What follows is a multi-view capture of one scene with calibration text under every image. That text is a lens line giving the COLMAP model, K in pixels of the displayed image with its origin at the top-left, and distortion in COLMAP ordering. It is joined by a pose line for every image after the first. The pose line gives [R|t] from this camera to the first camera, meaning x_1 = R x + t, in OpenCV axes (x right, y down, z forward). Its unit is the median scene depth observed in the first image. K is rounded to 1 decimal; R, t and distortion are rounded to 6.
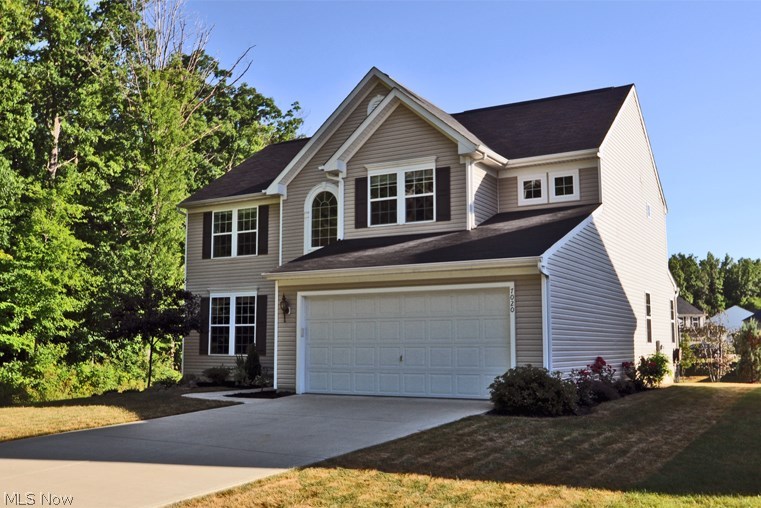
lens RADIAL K [[741.0, 0, 380.5], [0, 741.0, 254.0], [0, 0, 1]] dist [-0.003416, -0.000689]
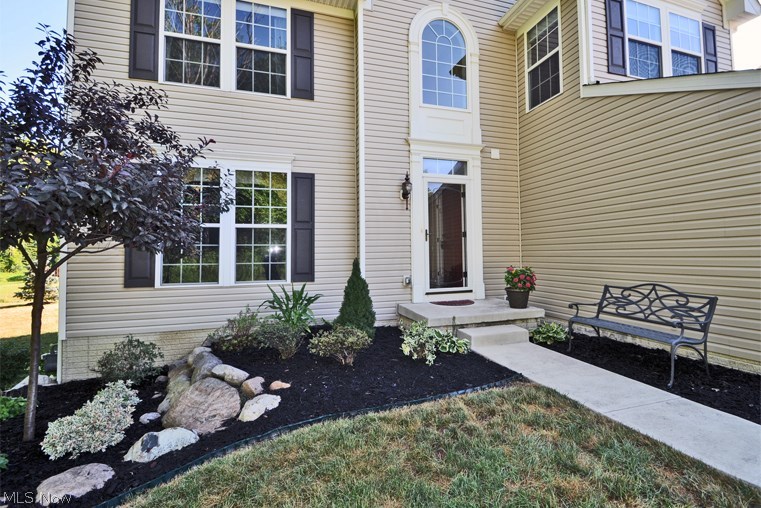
lens RADIAL K [[344.4, 0, 381.9], [0, 344.4, 242.7], [0, 0, 1]] dist [-0.001190, -0.000335]
pose [[0.668797, 0.013436, 0.743323, -0.365538], [-0.080618, 0.995252, 0.054545, 0.104038], [-0.739061, -0.096404, 0.666705, 0.921825]]
